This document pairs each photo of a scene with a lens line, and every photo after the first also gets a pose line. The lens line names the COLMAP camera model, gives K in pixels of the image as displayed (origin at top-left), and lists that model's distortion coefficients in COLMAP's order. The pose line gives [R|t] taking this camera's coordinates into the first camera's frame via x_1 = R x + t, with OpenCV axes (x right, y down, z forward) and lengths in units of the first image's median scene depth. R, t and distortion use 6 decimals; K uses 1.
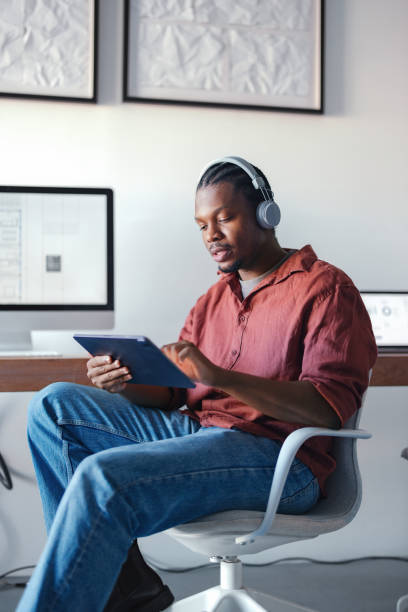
lens RADIAL K [[974.4, 0, 207.6], [0, 974.4, 334.4], [0, 0, 1]] dist [-0.013721, 0.000000]
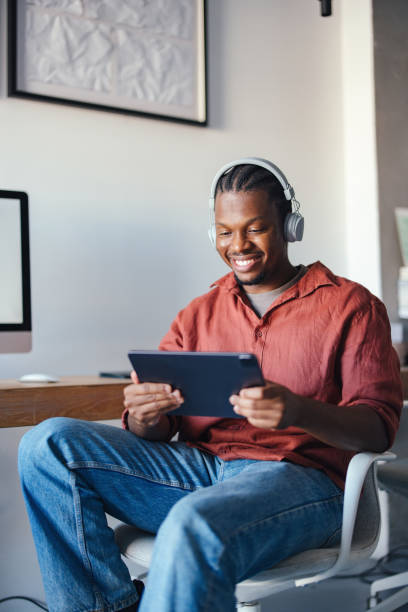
lens RADIAL K [[932.0, 0, 217.7], [0, 932.0, 329.1], [0, 0, 1]] dist [-0.006926, 0.000000]
pose [[0.918071, -0.009648, 0.396298, -0.347116], [0.017647, 0.999707, -0.016544, -0.011897], [-0.396023, 0.022182, 0.917973, 0.206071]]
